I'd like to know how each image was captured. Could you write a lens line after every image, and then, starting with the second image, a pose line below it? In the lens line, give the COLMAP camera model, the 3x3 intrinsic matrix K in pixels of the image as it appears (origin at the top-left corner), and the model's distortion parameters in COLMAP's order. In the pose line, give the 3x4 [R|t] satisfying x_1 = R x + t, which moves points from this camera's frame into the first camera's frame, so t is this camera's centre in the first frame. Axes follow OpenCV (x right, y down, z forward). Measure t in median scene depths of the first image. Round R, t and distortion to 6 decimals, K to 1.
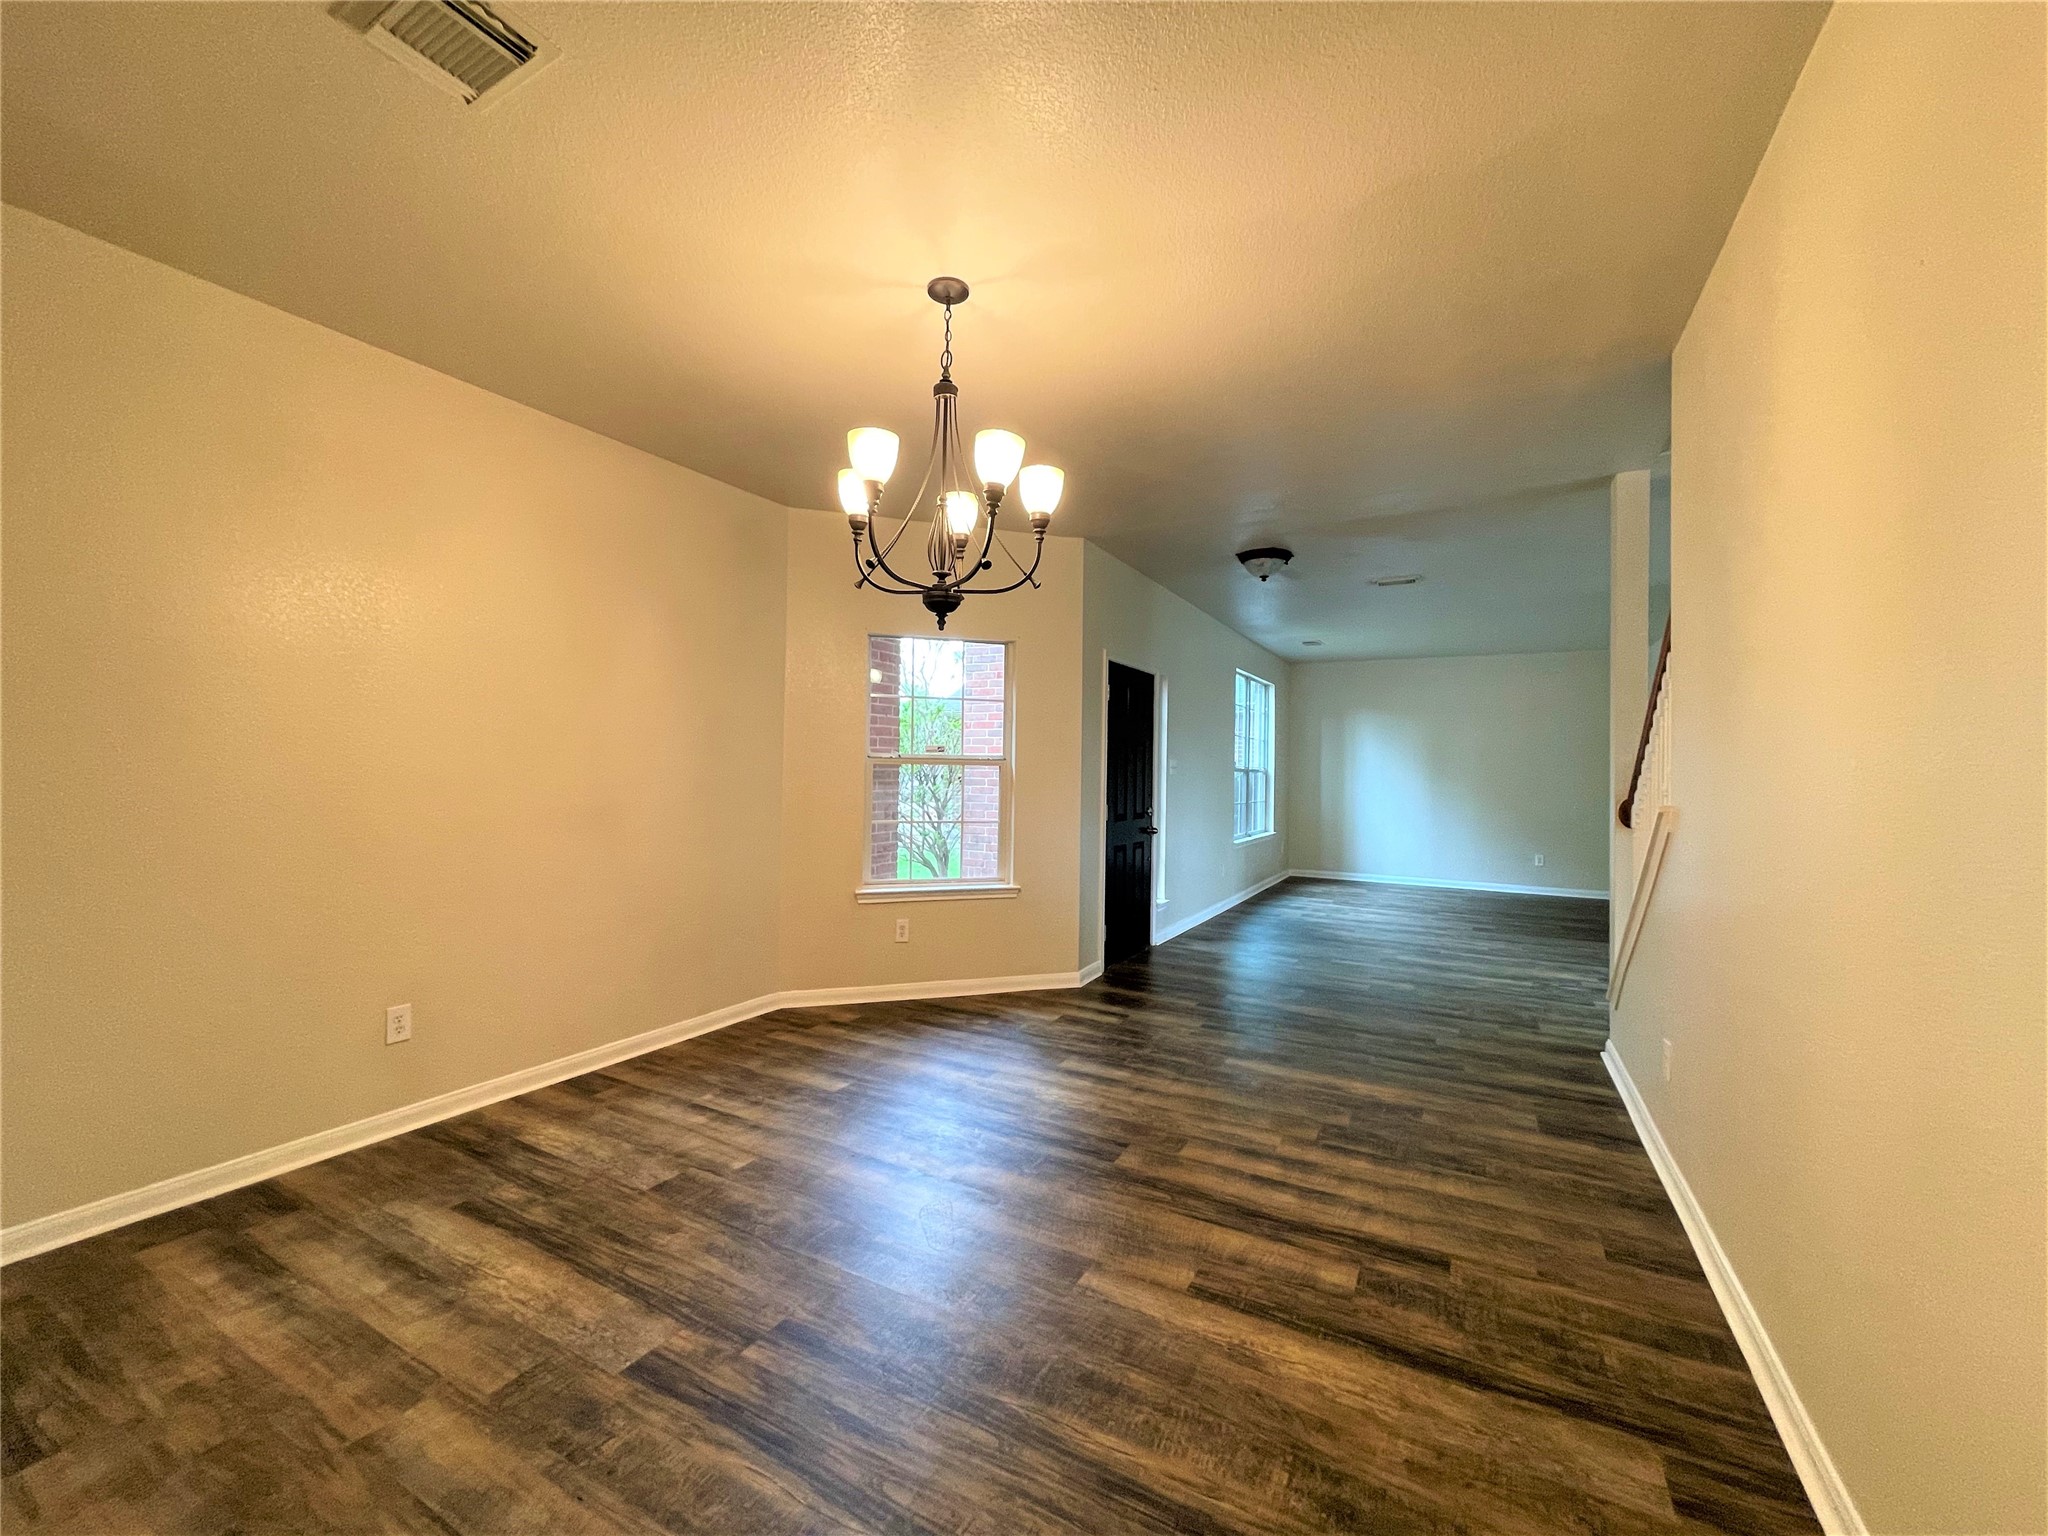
lens RADIAL K [[824.6, 0, 1024.0], [0, 824.6, 768.0], [0, 0, 1]] dist [-0.000452, -0.000135]
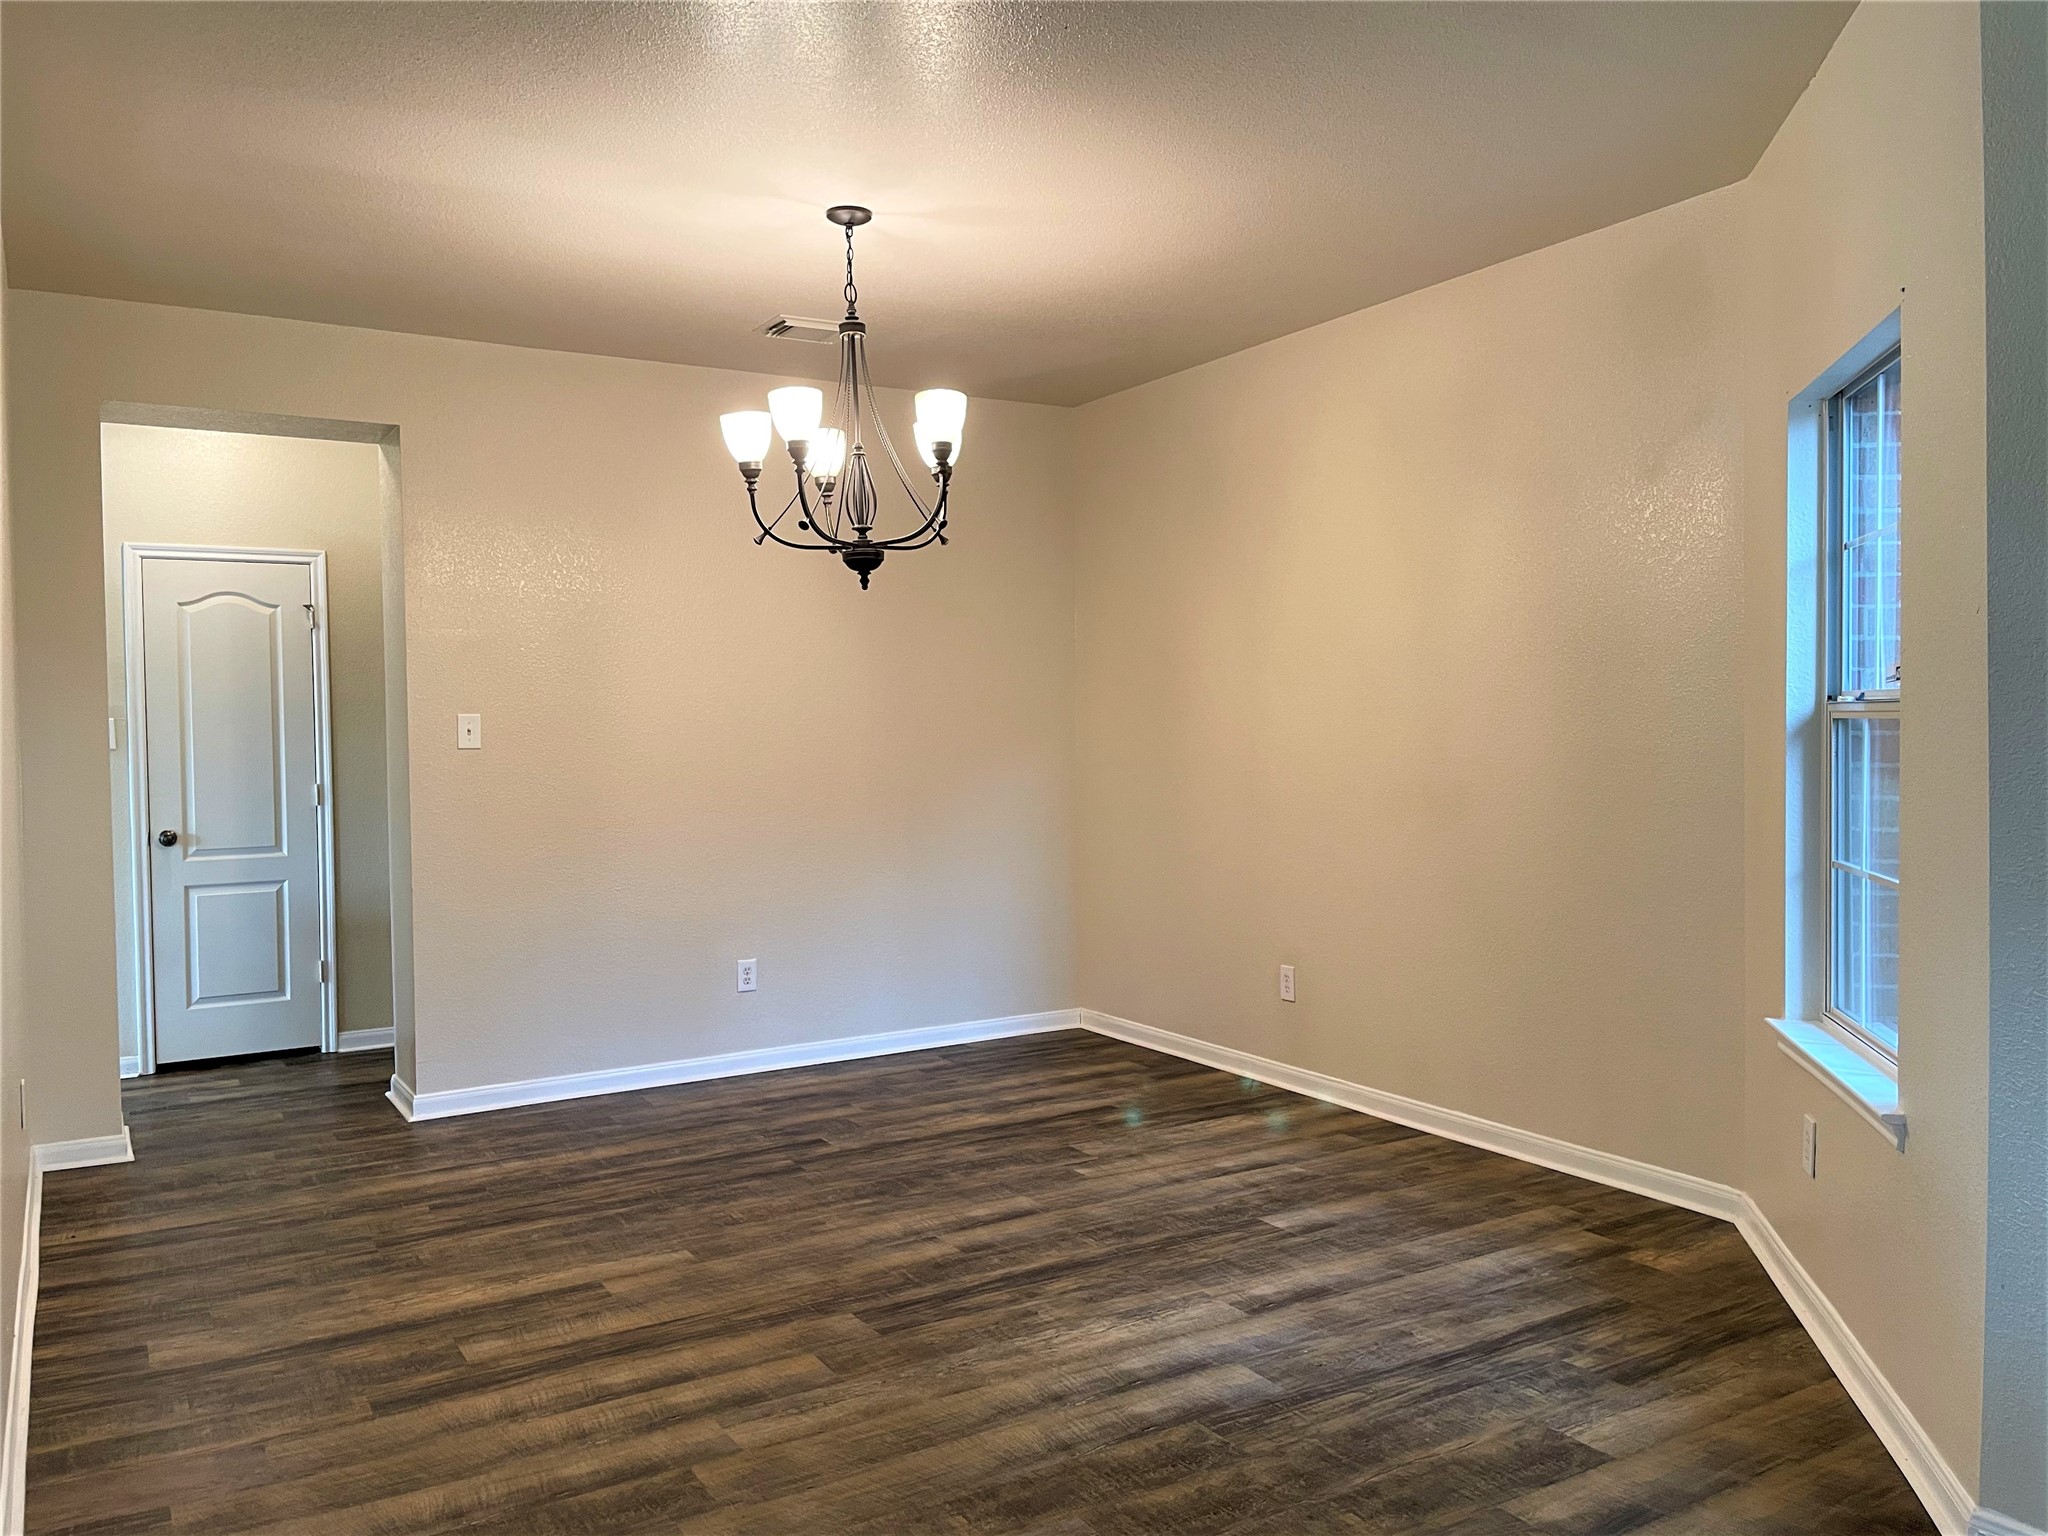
lens RADIAL K [[1576.3, 0, 1024.0], [0, 1576.3, 768.0], [0, 0, 1]] dist [0.131438, -0.158516]
pose [[-0.508528, 0.016976, -0.860878, 1.083218], [0.011869, 0.999849, 0.012705, 0.009939], [0.860964, -0.003757, -0.508652, 1.665071]]
